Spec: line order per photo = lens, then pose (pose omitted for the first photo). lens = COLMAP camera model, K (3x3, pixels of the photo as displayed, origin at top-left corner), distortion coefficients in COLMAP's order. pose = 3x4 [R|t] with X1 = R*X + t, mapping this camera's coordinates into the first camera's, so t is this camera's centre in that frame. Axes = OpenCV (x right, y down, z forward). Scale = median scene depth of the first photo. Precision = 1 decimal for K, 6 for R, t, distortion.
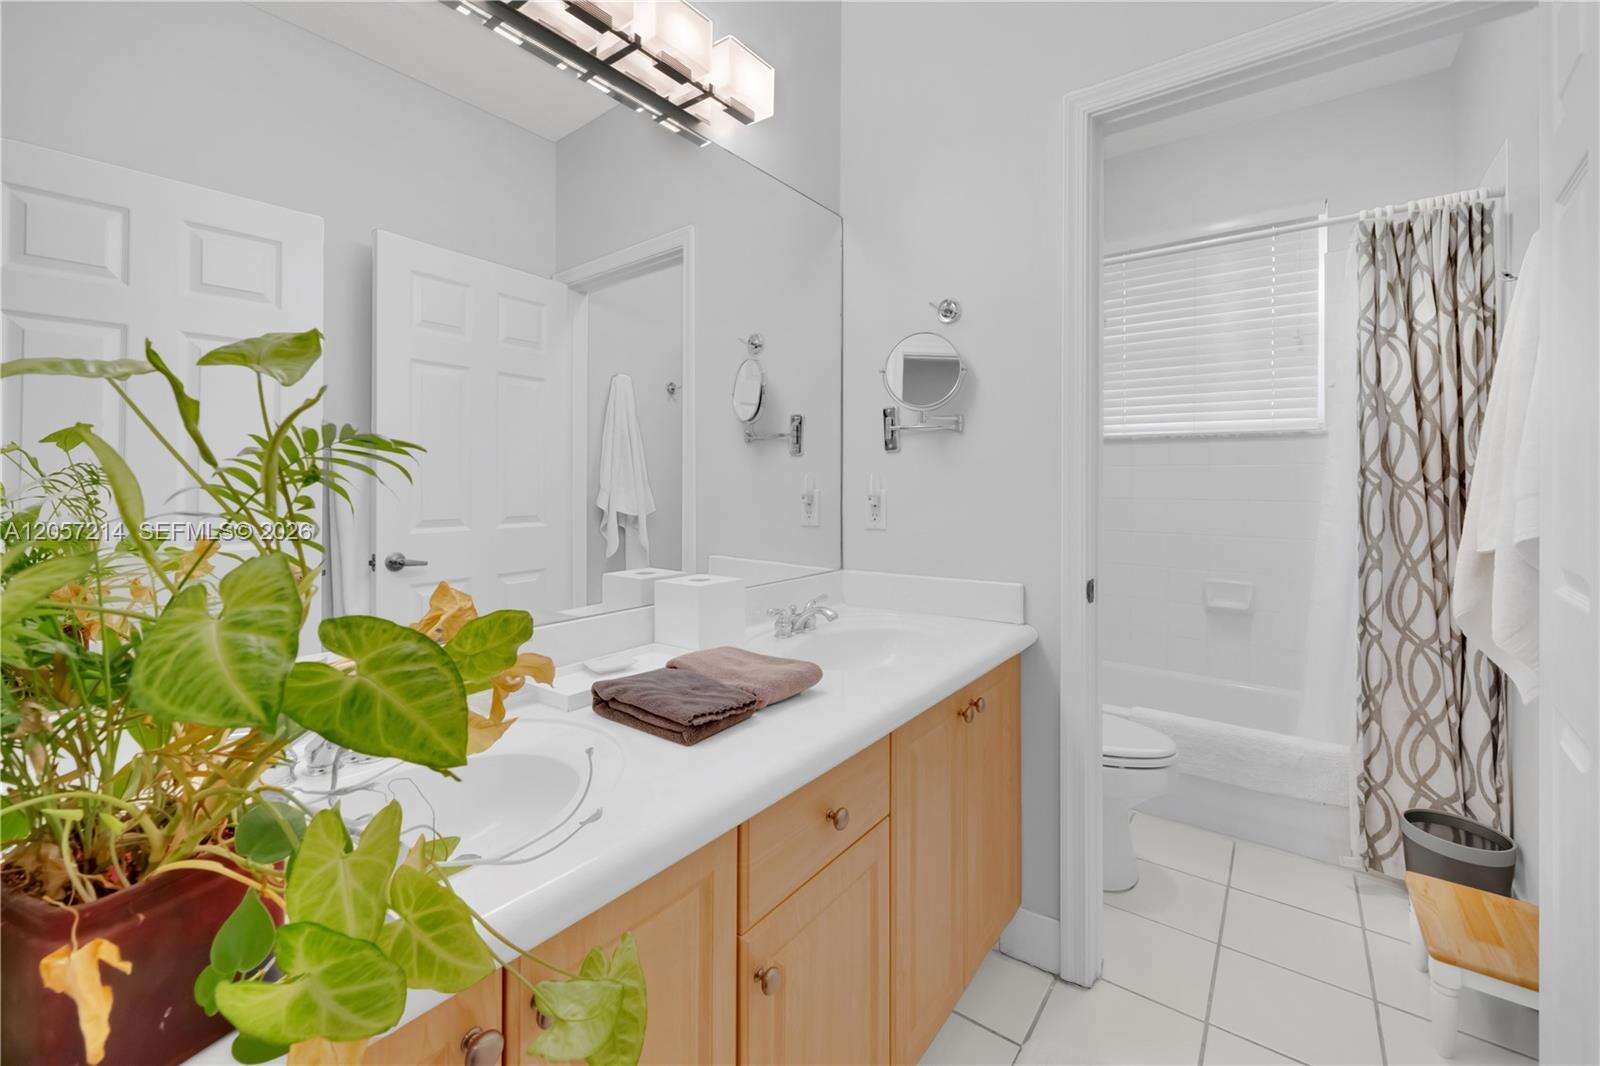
lens RADIAL K [[683.0, 0, 799.6], [0, 683.0, 510.4], [0, 0, 1]] dist [0.003190, 0.000111]
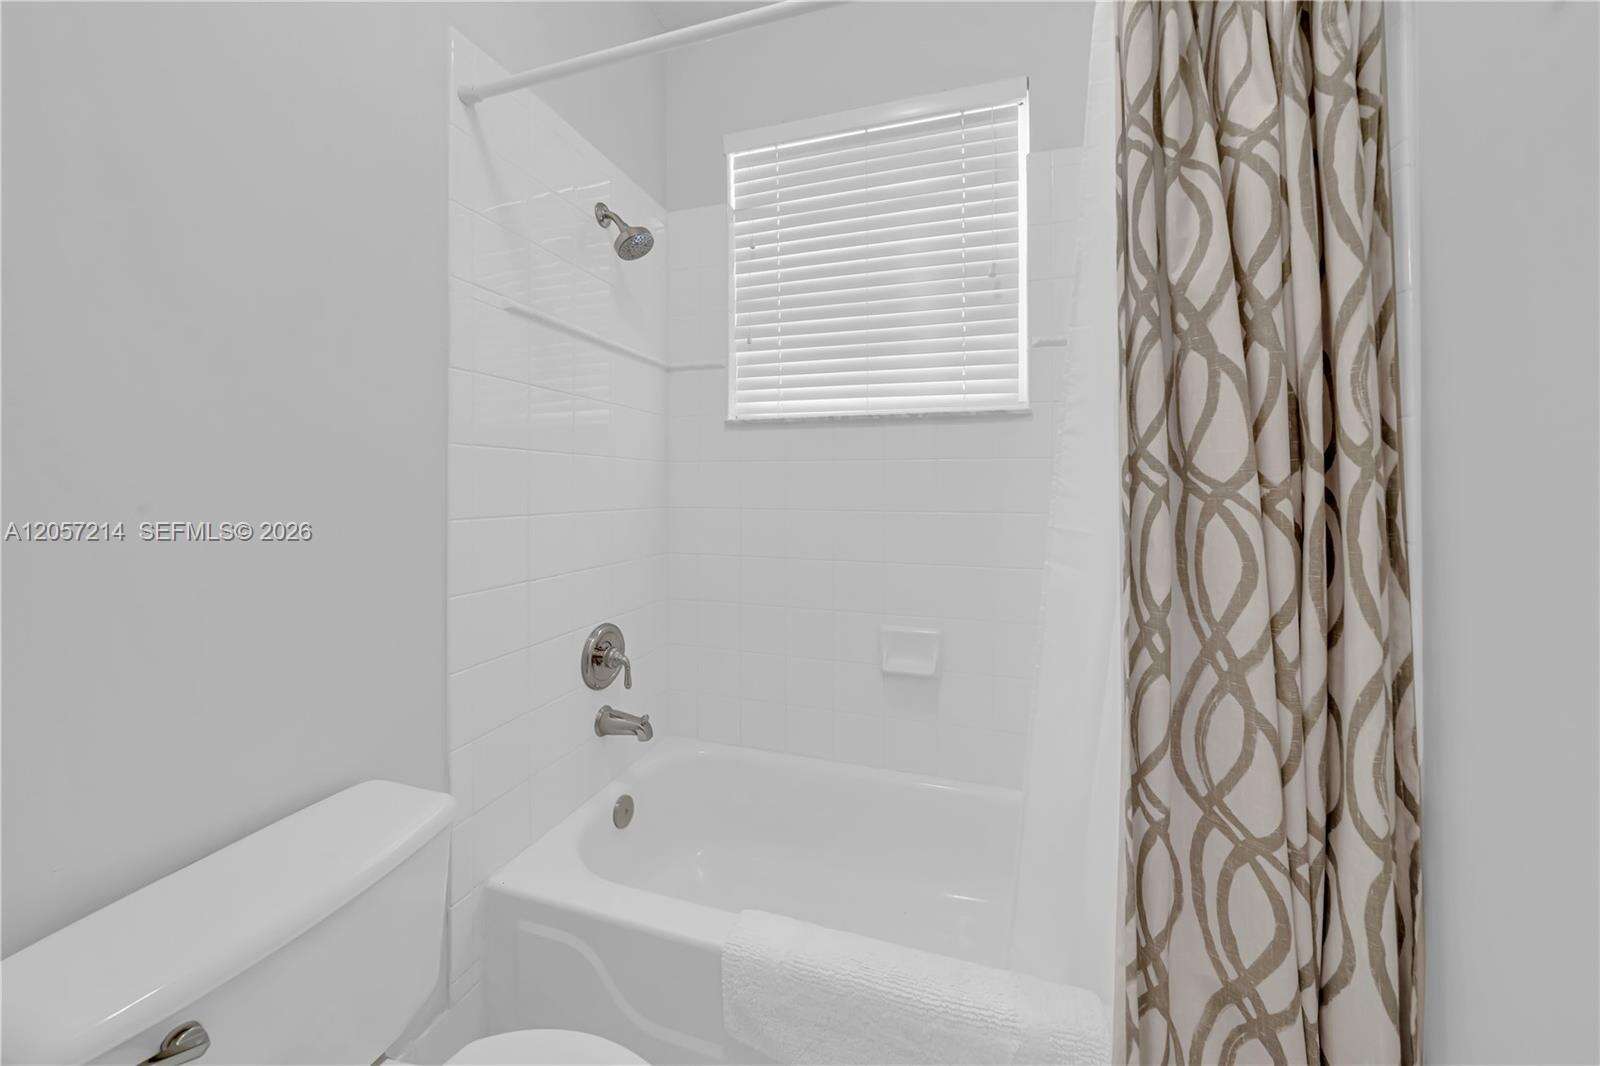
lens RADIAL K [[559.3, 0, 800.0], [0, 559.3, 533.0], [0, 0, 1]] dist [-0.001075, -0.000041]
pose [[0.948371, -0.029841, 0.315758, 0.506675], [0.016335, 0.998838, 0.045337, -0.029626], [-0.316744, -0.037839, 0.947756, 0.736399]]
